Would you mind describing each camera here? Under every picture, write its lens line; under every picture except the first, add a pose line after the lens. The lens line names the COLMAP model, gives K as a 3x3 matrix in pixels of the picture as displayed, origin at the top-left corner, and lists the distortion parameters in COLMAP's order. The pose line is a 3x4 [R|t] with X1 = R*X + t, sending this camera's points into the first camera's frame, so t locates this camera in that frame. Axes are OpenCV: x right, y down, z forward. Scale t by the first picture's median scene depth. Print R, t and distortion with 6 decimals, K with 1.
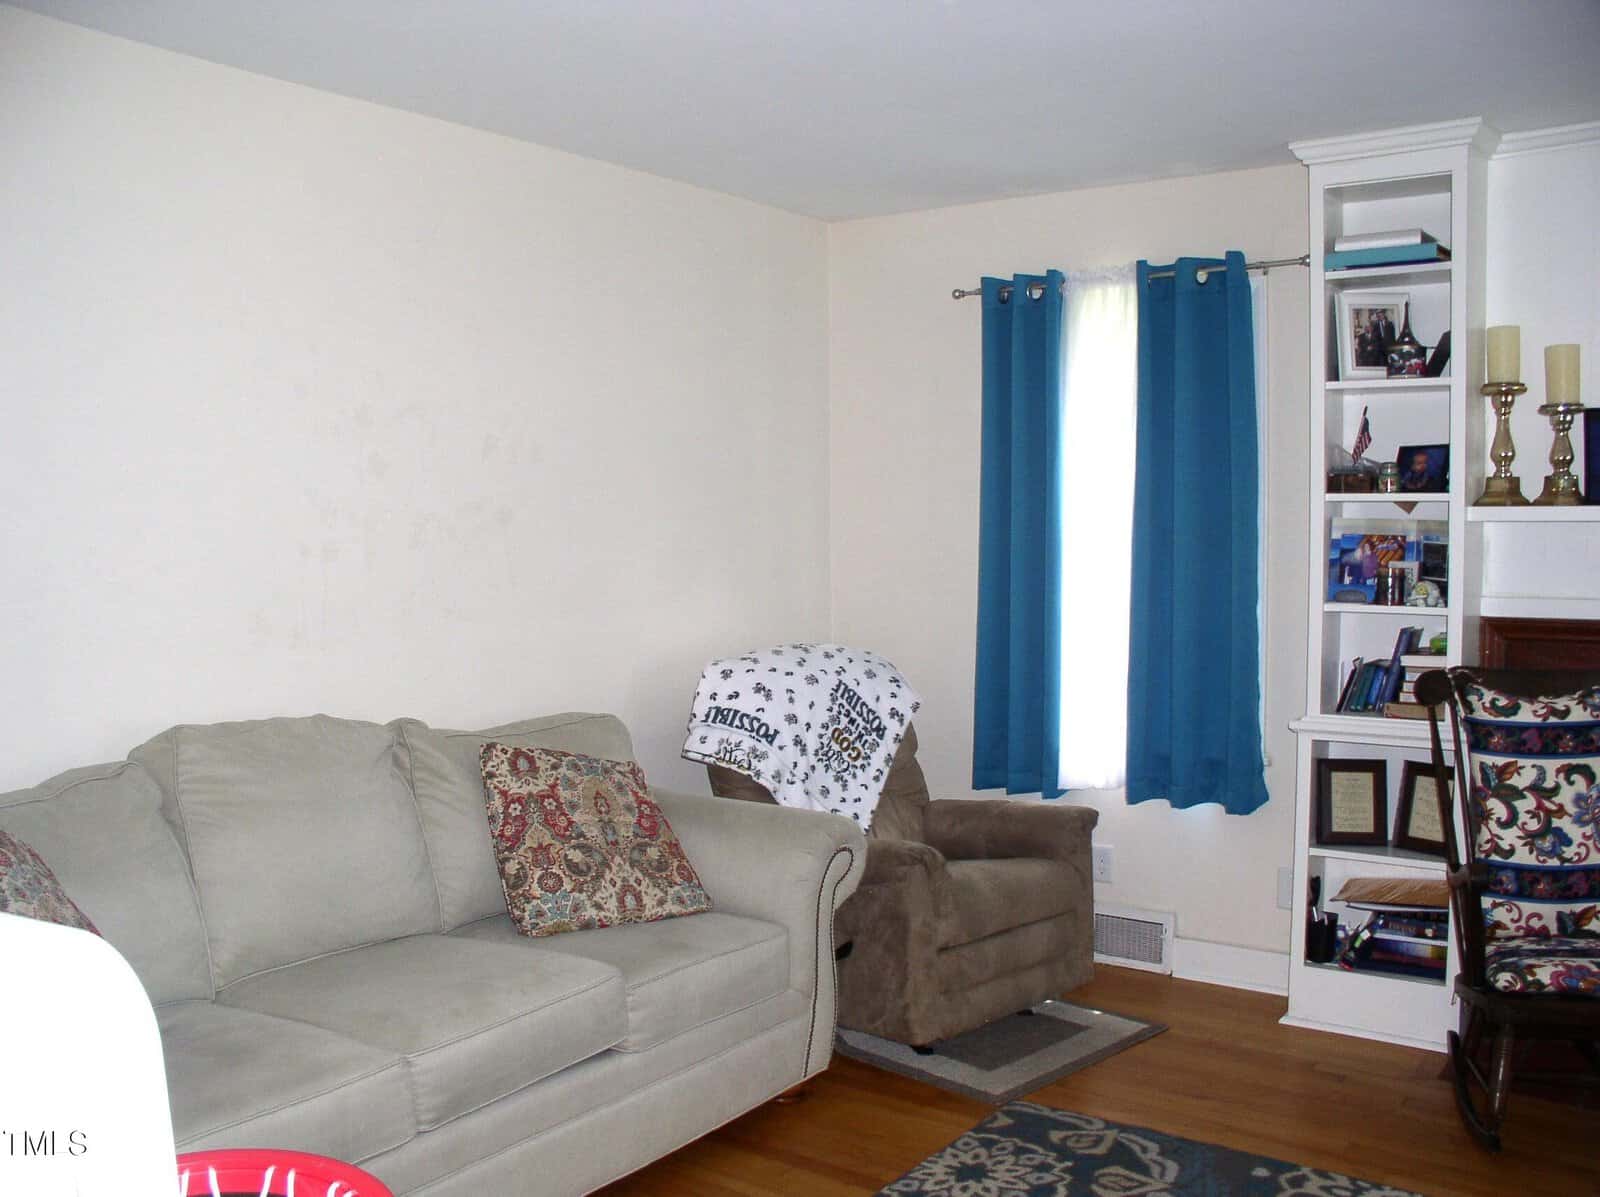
lens RADIAL K [[1527.2, 0, 802.2], [0, 1527.2, 609.5], [0, 0, 1]] dist [-0.220469, 0.301390]
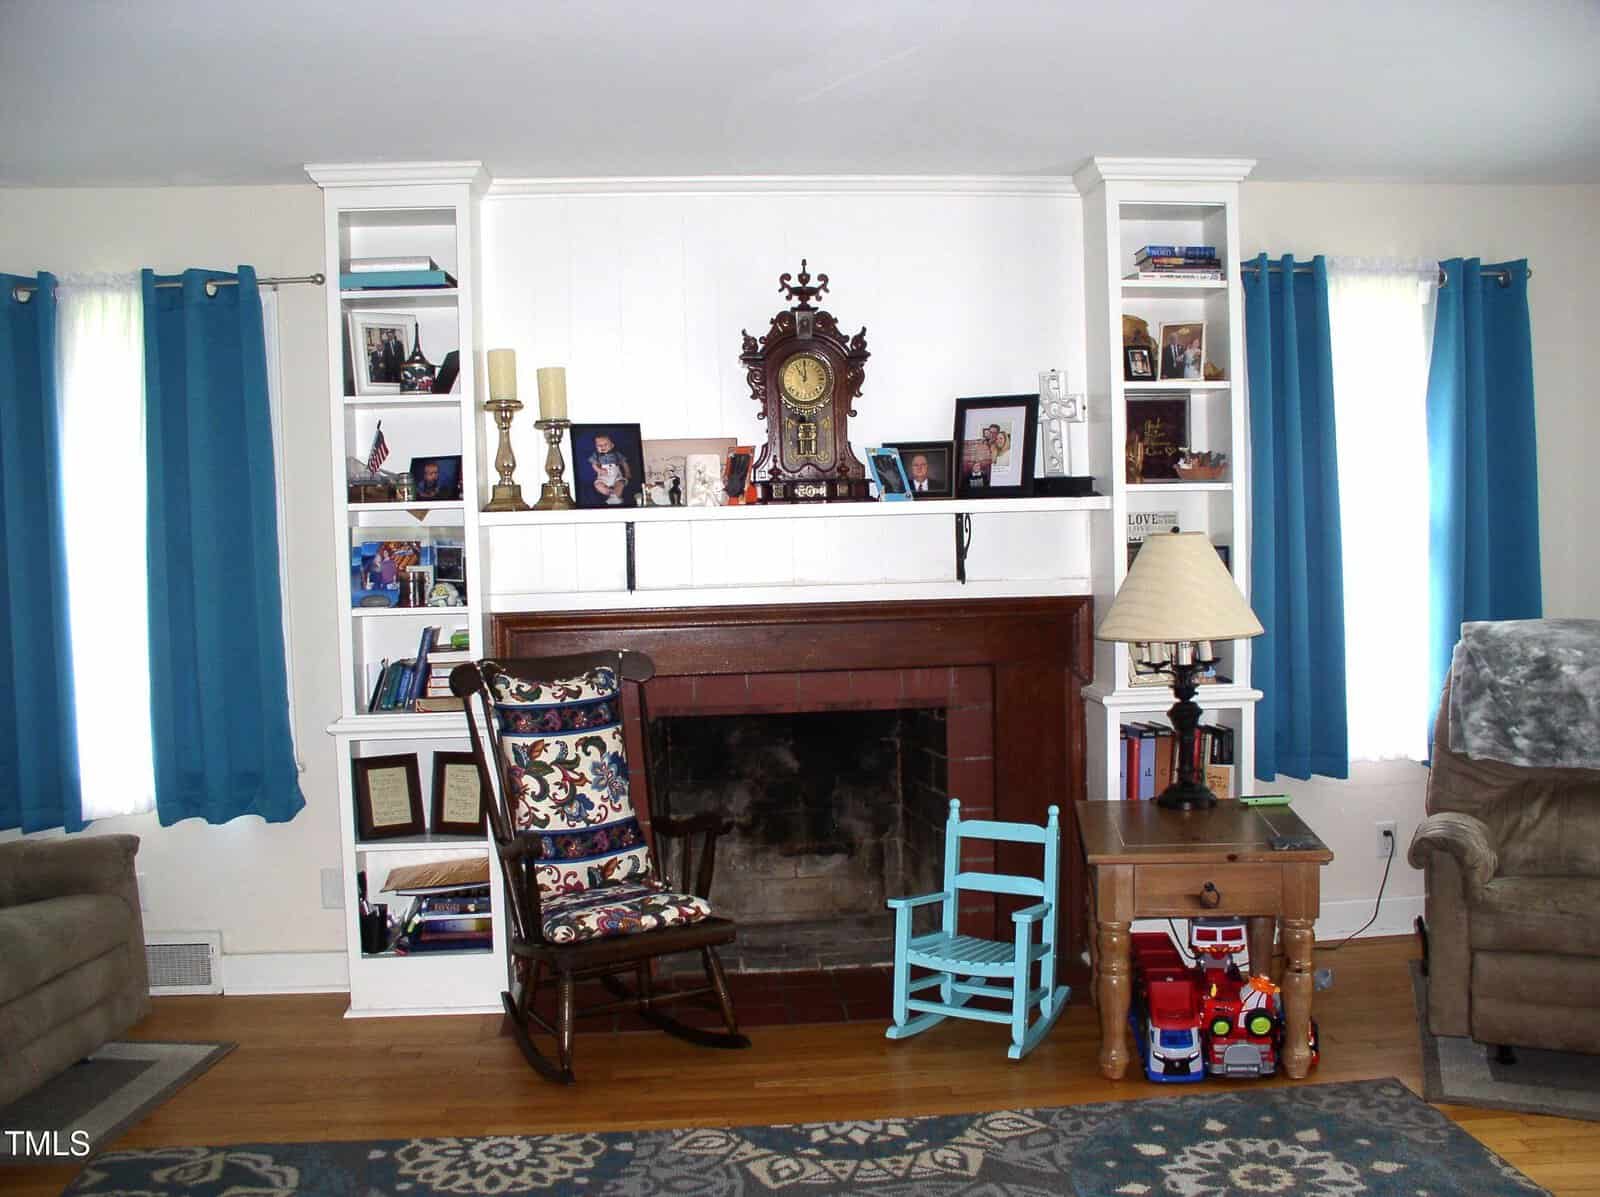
lens RADIAL K [[1527.2, 0, 802.2], [0, 1527.2, 609.5], [0, 0, 1]] dist [-0.220469, 0.301390]
pose [[0.753463, -0.050645, 0.655537, -0.102448], [0.060057, 0.998162, 0.008086, 0.006858], [-0.654742, 0.033277, 0.755119, 0.004415]]
